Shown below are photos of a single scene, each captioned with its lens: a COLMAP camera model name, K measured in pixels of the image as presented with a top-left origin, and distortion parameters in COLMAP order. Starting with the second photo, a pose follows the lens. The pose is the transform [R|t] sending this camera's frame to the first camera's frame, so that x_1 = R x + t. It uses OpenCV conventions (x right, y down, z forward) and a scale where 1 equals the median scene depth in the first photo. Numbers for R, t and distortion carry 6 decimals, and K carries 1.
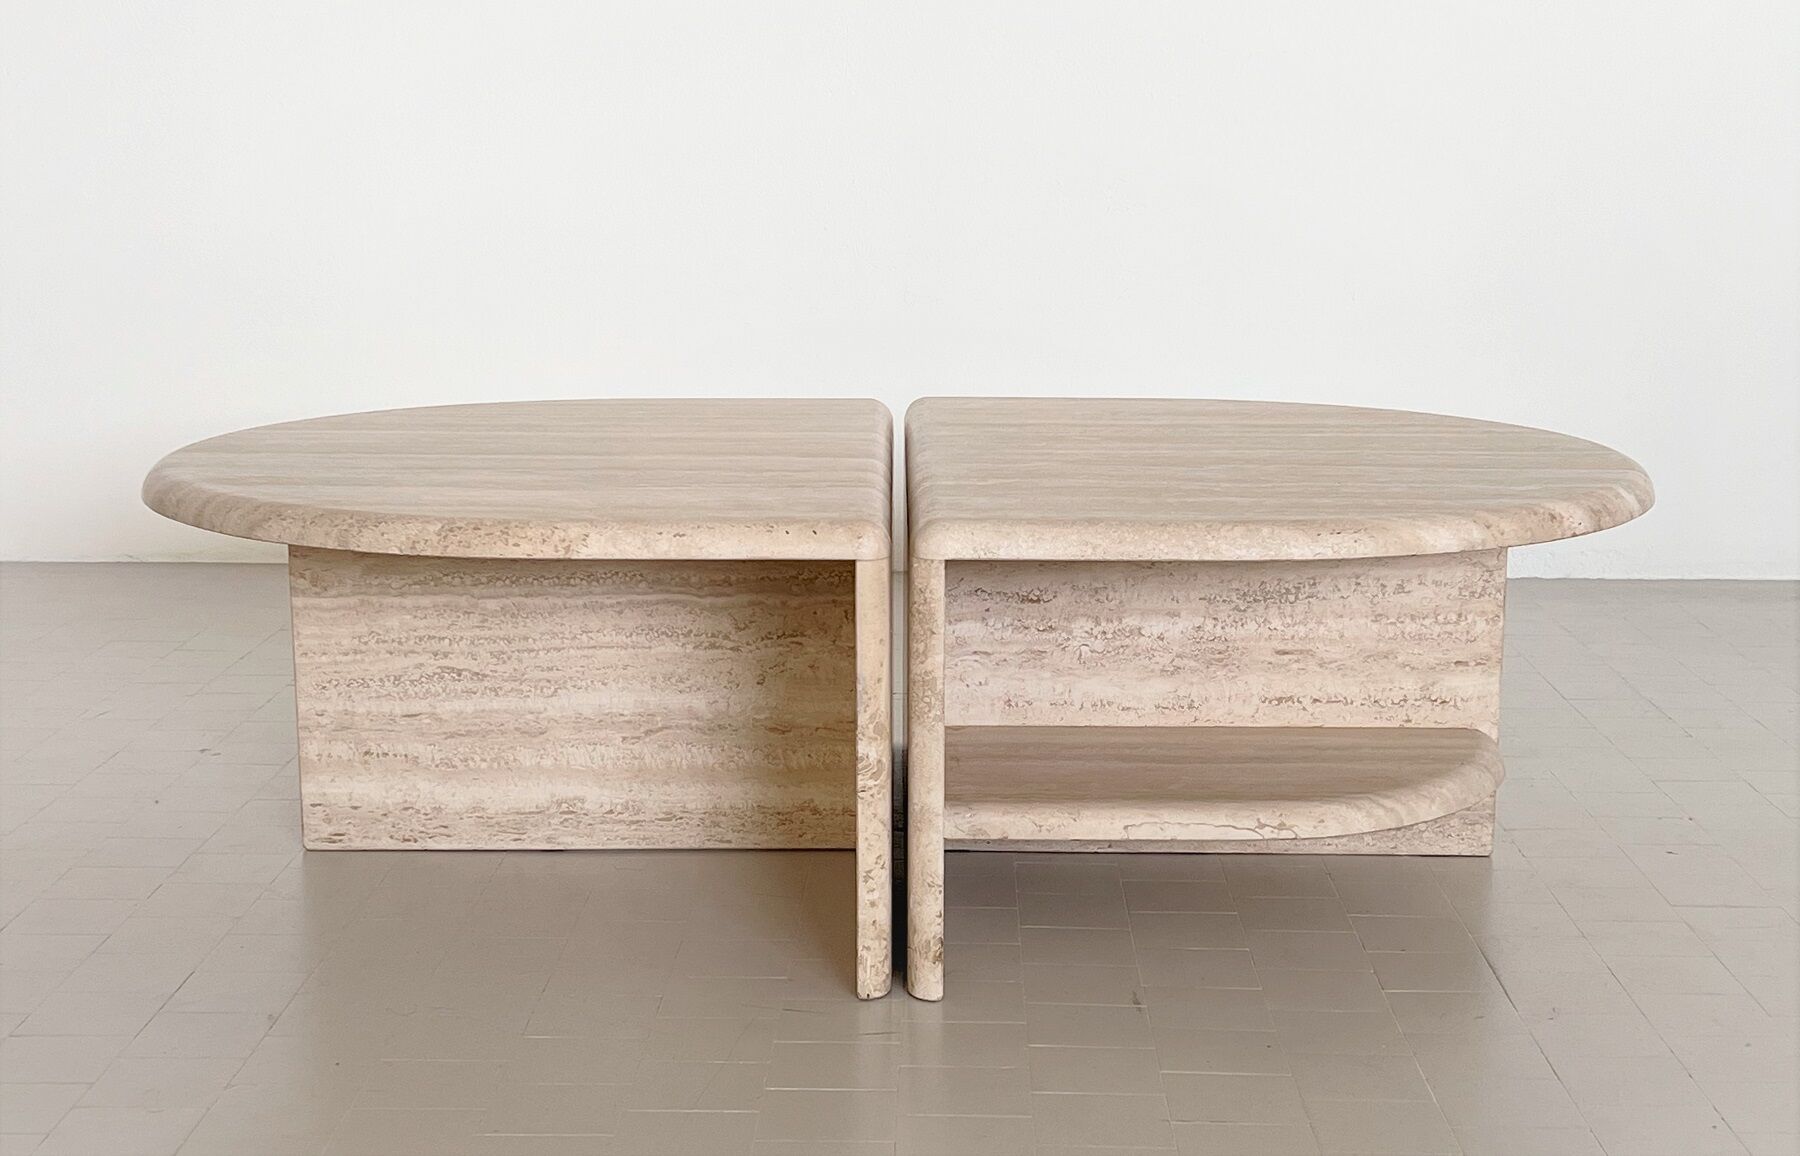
lens RADIAL K [[2581.4, 0, 904.2], [0, 2581.4, 622.2], [0, 0, 1]] dist [0.228353, -0.640607]
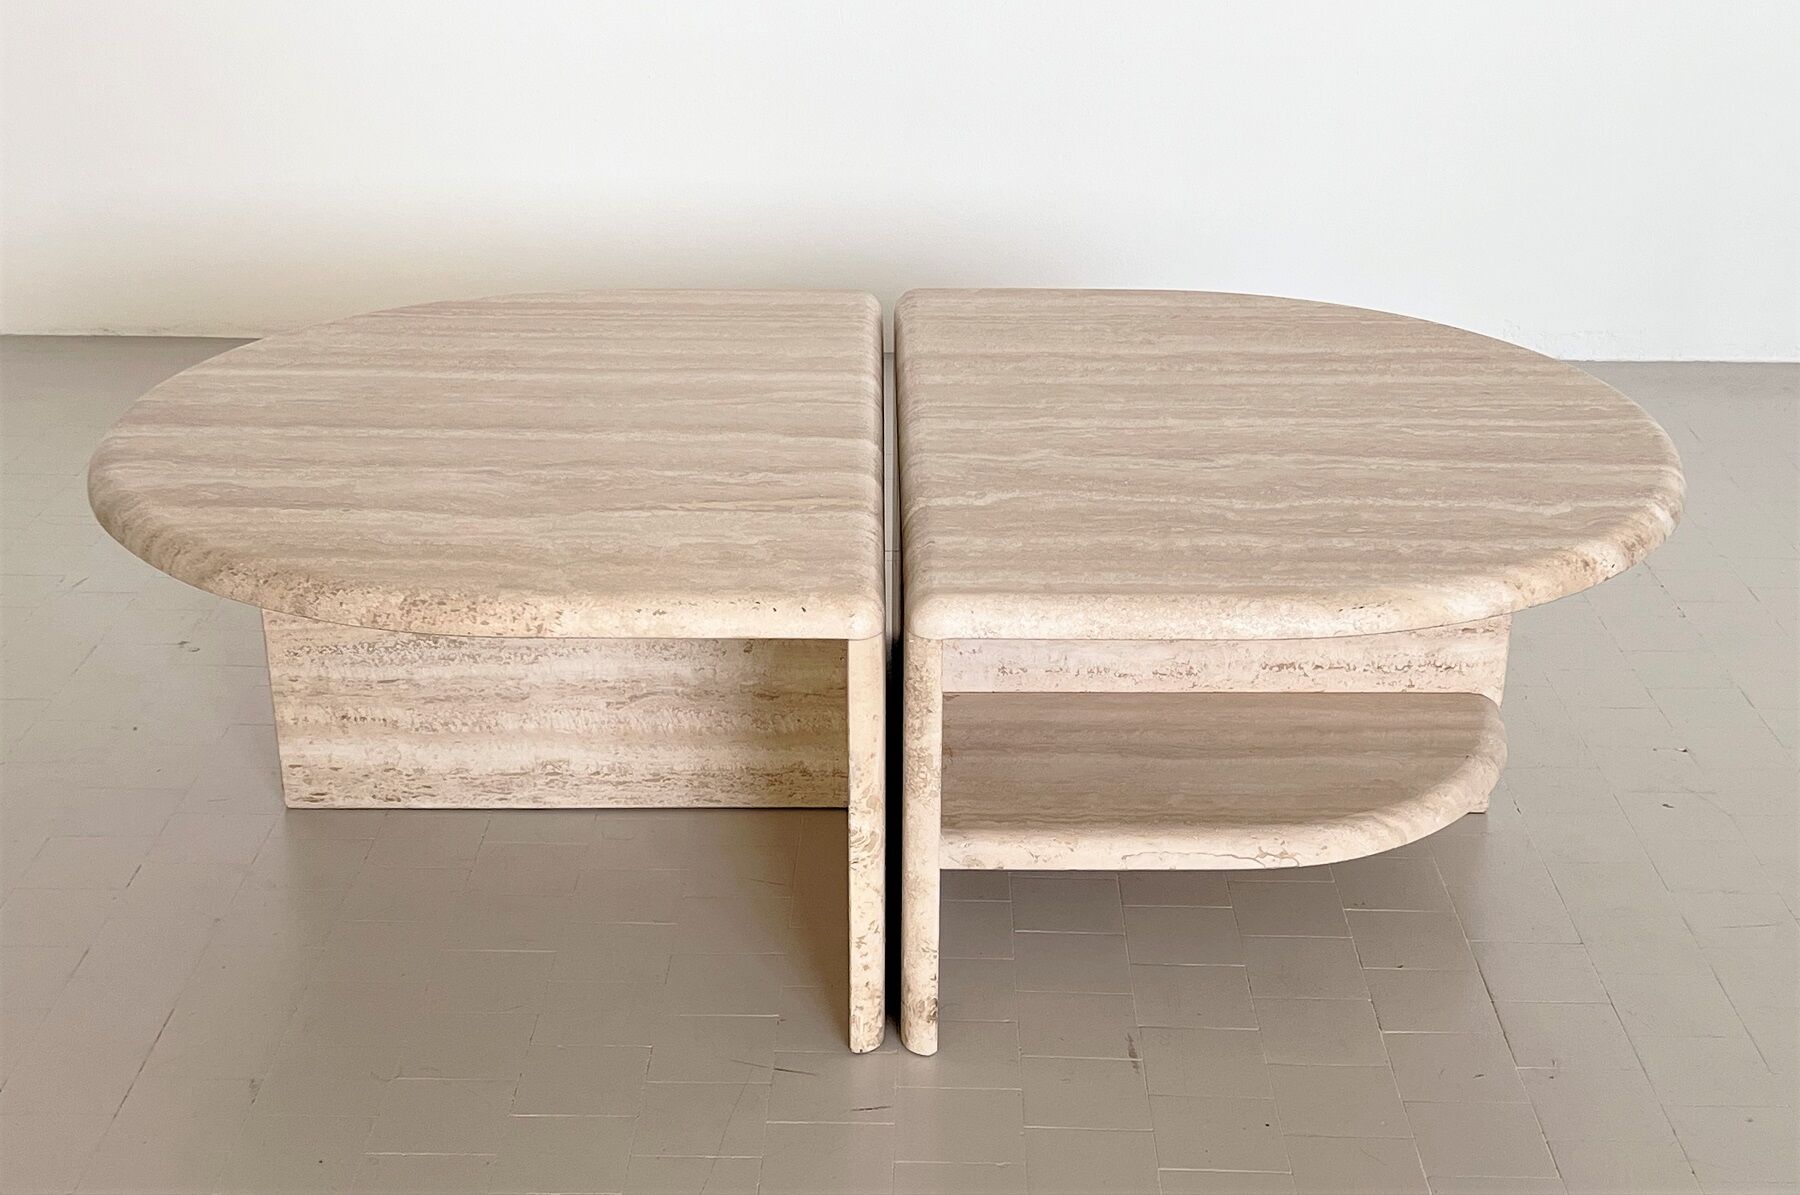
lens RADIAL K [[2392.5, 0, 910.4], [0, 2392.5, 702.3], [0, 0, 1]] dist [0.245611, -0.866804]
pose [[0.999931, 0.000457, 0.011777, -0.005200], [-0.003179, 0.972665, 0.232190, -0.170169], [-0.011349, -0.232211, 0.972599, 0.121594]]
